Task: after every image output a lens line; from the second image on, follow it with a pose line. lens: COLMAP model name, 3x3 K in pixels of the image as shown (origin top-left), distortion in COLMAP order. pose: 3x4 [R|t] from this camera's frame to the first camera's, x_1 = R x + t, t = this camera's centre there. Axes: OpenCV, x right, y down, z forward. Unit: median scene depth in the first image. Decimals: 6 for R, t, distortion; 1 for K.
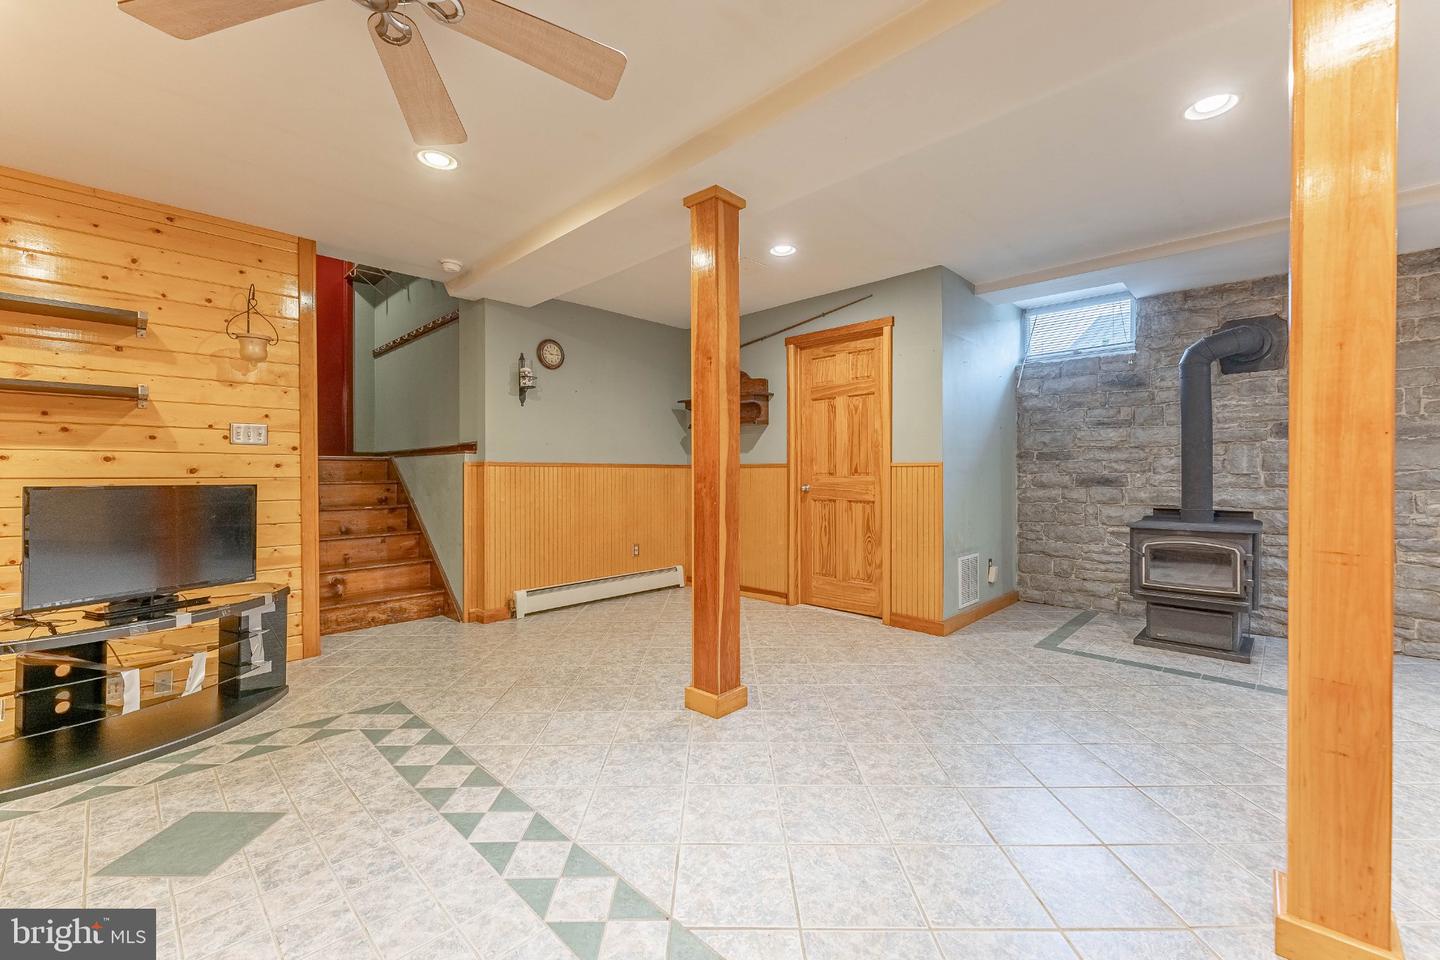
lens RADIAL K [[580.5, 0, 722.2], [0, 580.5, 476.4], [0, 0, 1]] dist [-0.003299, -0.000382]
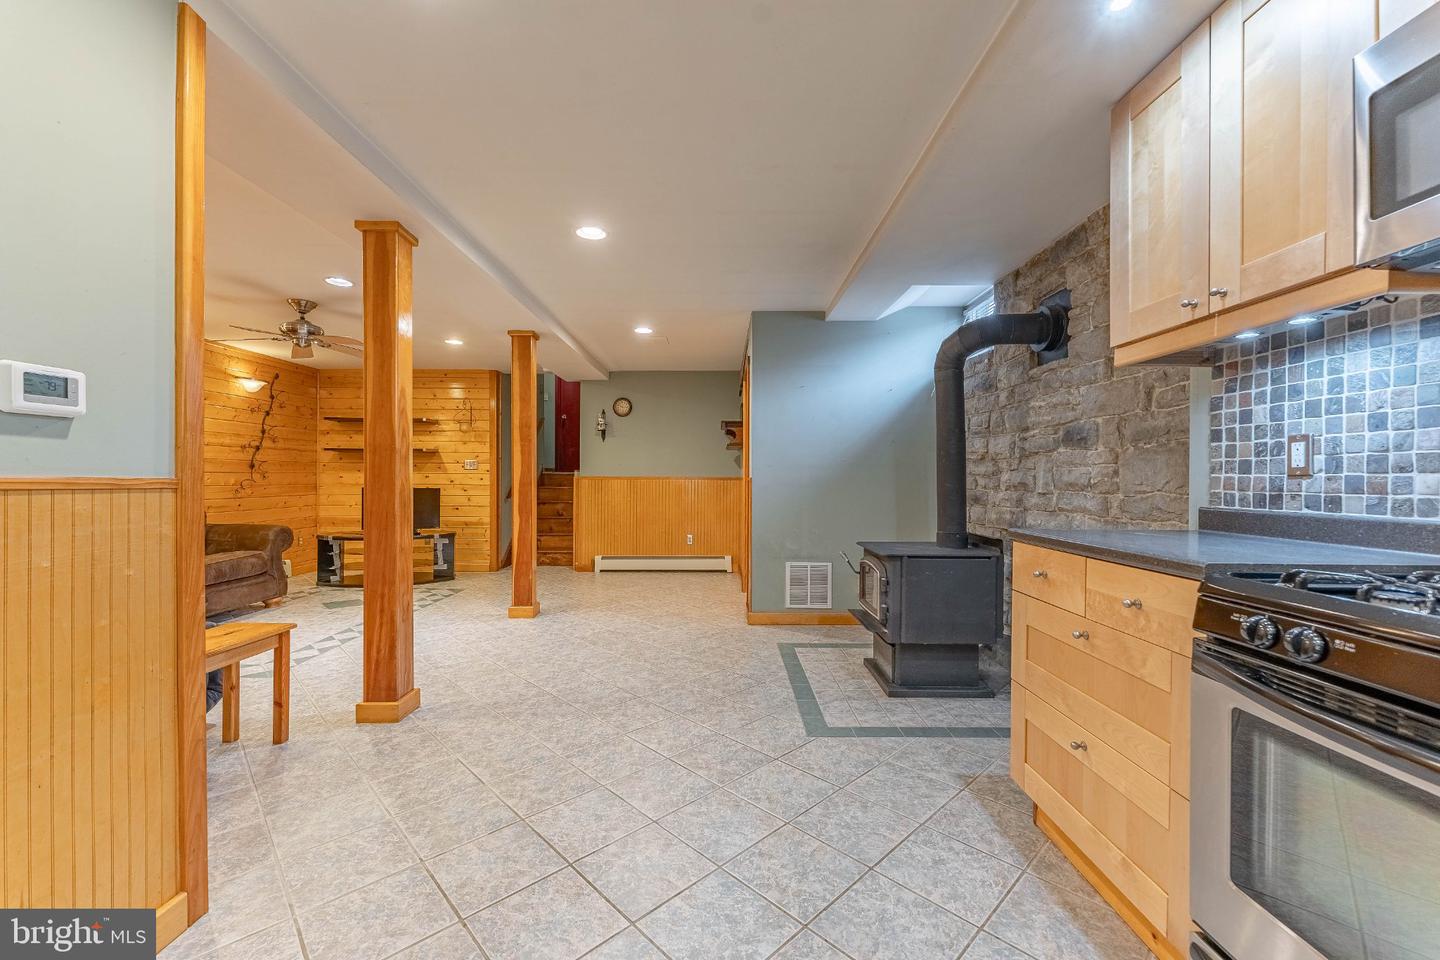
lens RADIAL K [[580.5, 0, 718.0], [0, 580.5, 484.9], [0, 0, 1]] dist [-0.003299, -0.000382]
pose [[0.689657, 0.011205, -0.724050, 1.049630], [-0.008761, 0.999936, 0.007130, -0.015527], [0.724083, 0.001425, 0.689711, 0.120050]]
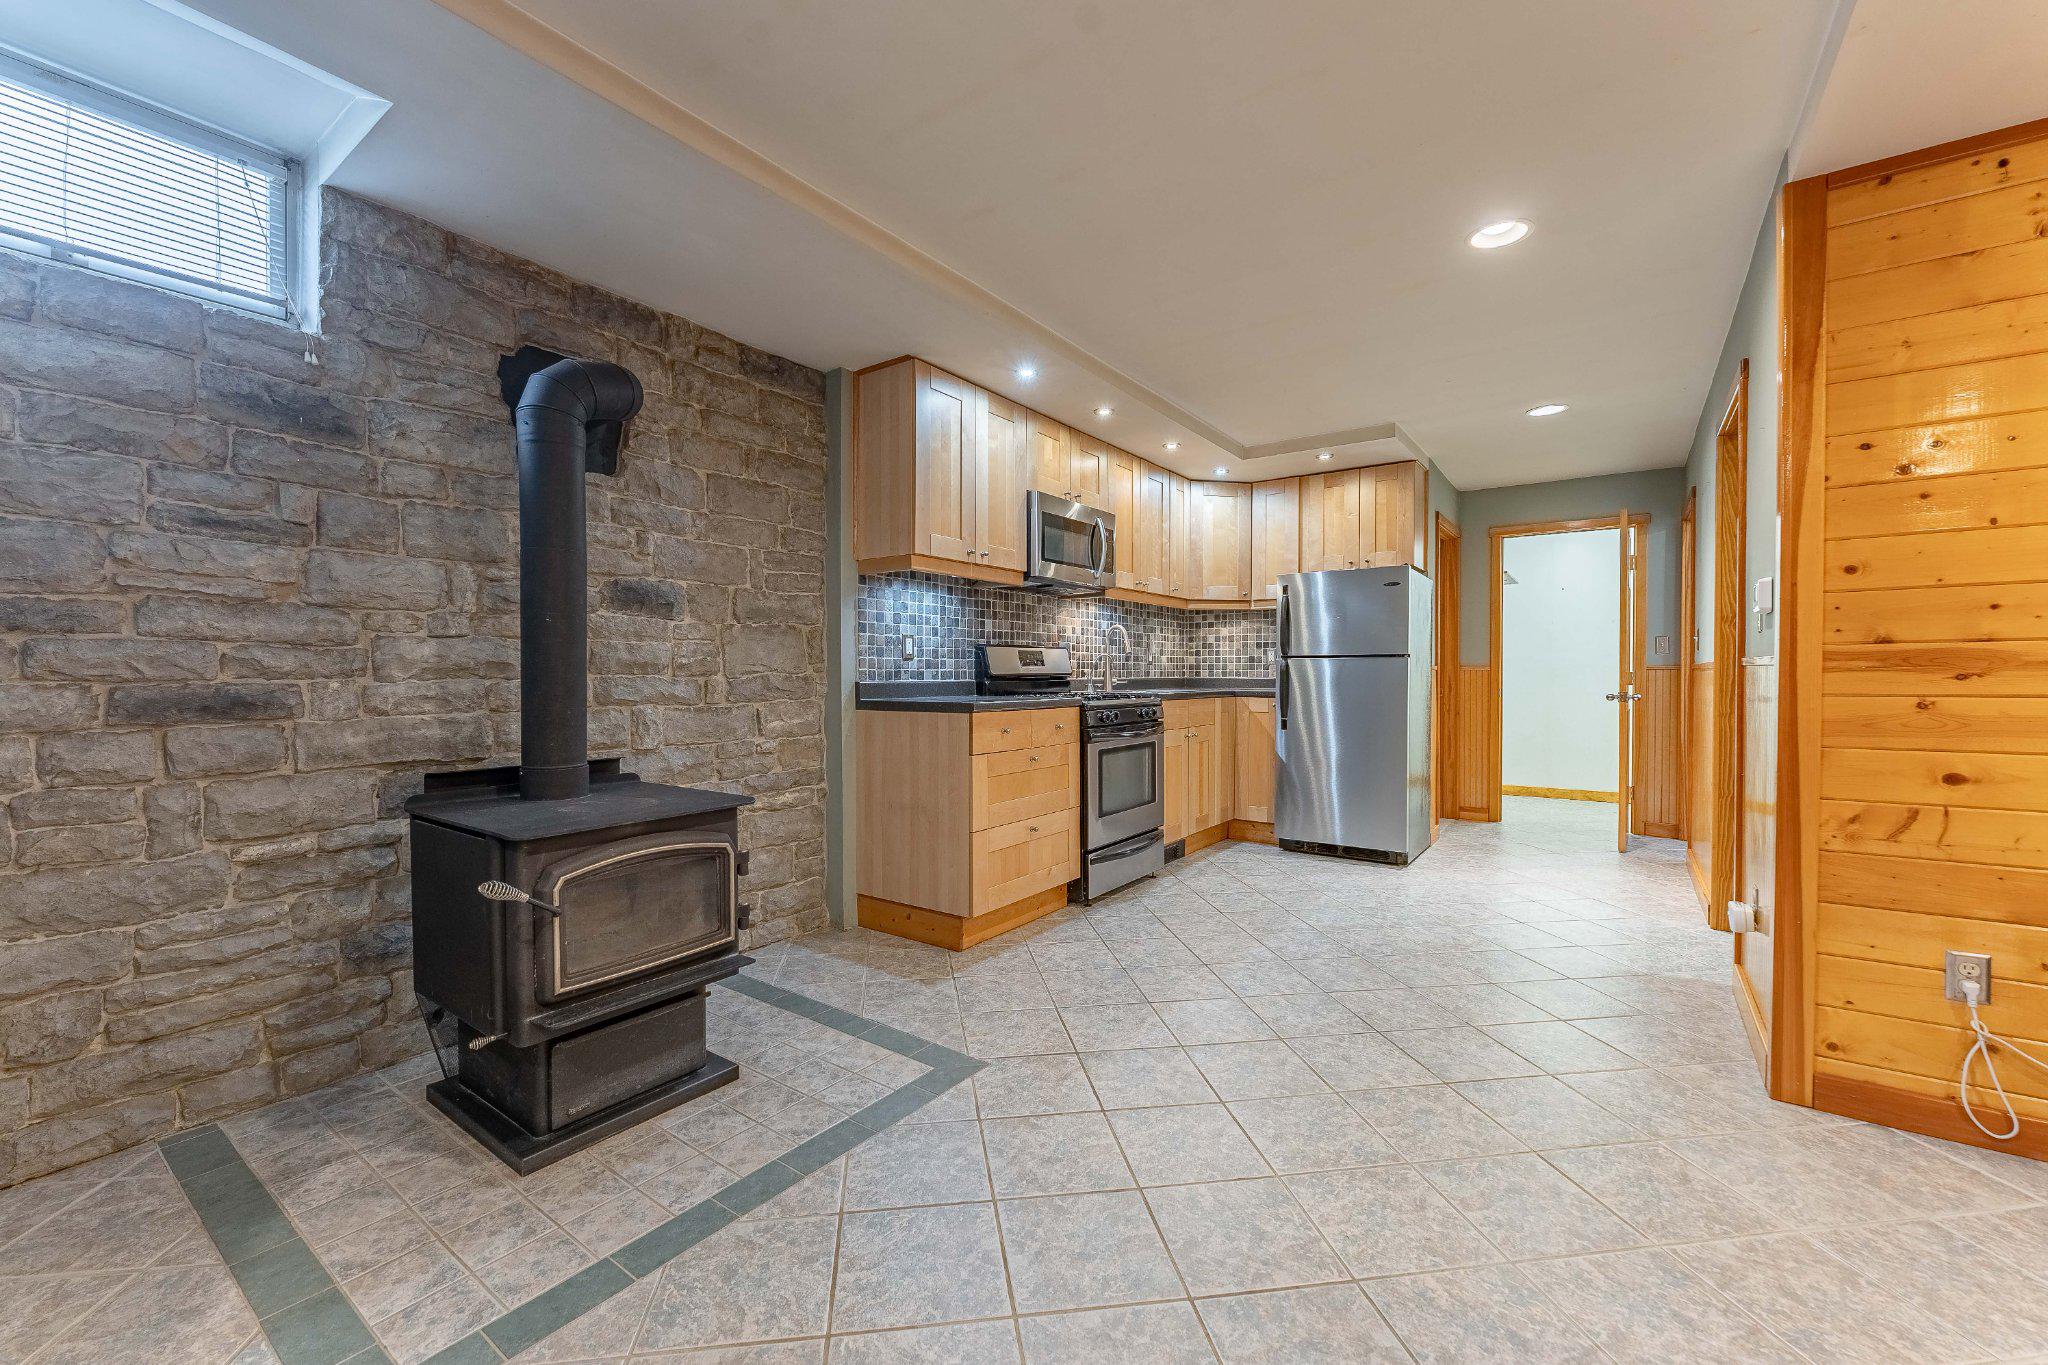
lens RADIAL K [[825.5, 0, 1018.3], [0, 825.5, 682.6], [0, 0, 1]] dist [-0.003299, -0.000382]
pose [[-0.139168, -0.011496, 0.990202, 0.157554], [0.006975, 0.999896, 0.012588, -0.007029], [-0.990244, 0.008659, -0.139074, 0.650860]]
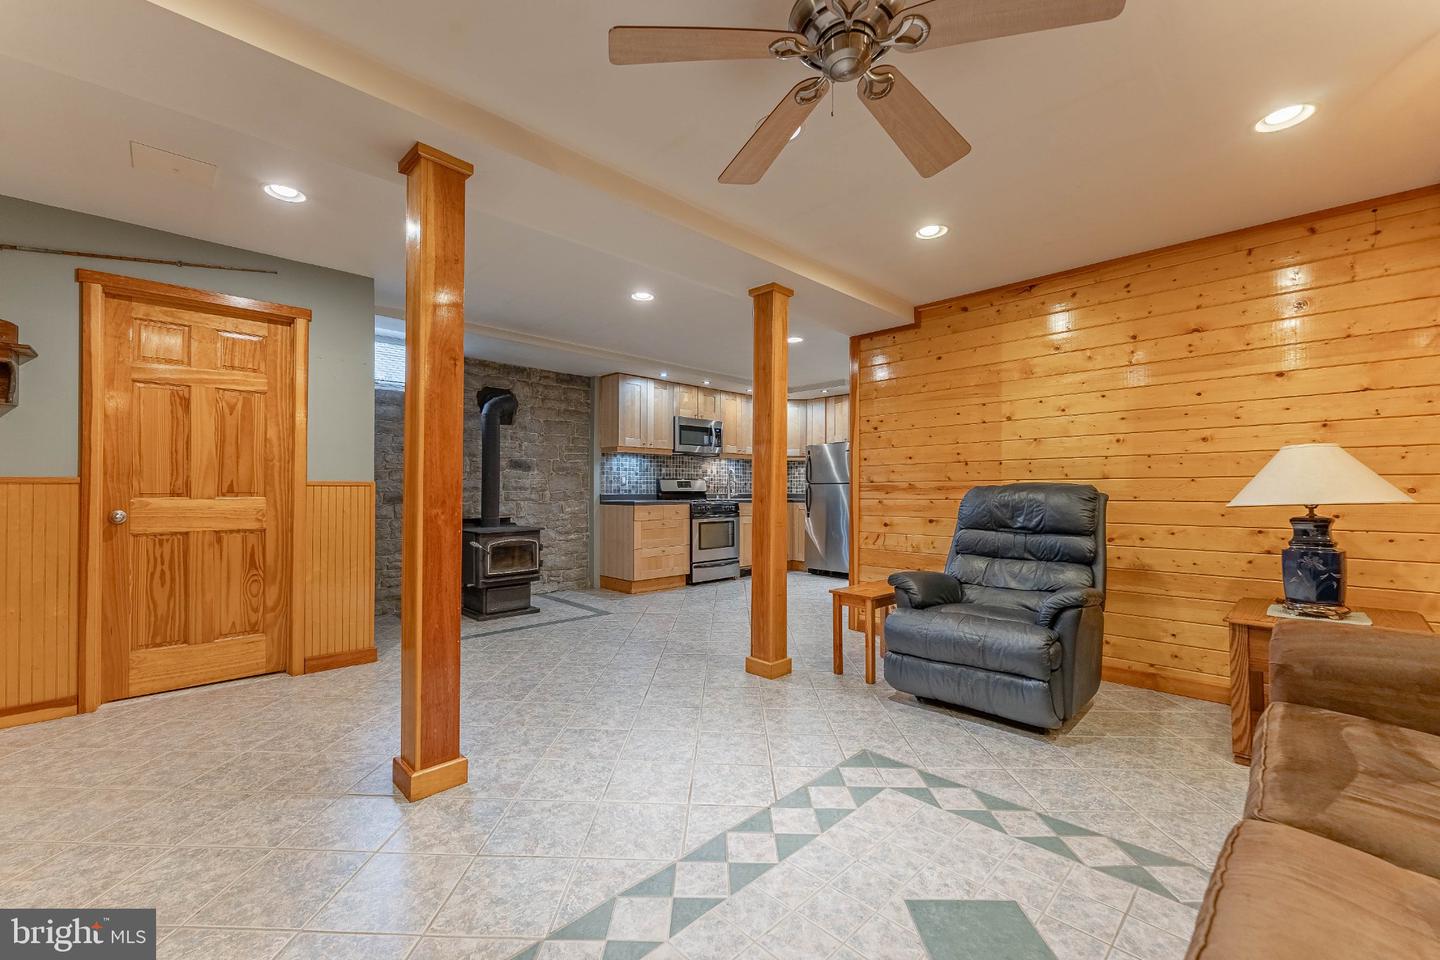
lens RADIAL K [[580.5, 0, 711.2], [0, 580.5, 481.4], [0, 0, 1]] dist [-0.003299, -0.000382]
pose [[0.035397, 0.014641, 0.999266, -0.503976], [0.003904, 0.999883, -0.014788, -0.007529], [-0.999366, 0.004425, 0.035335, 0.355705]]
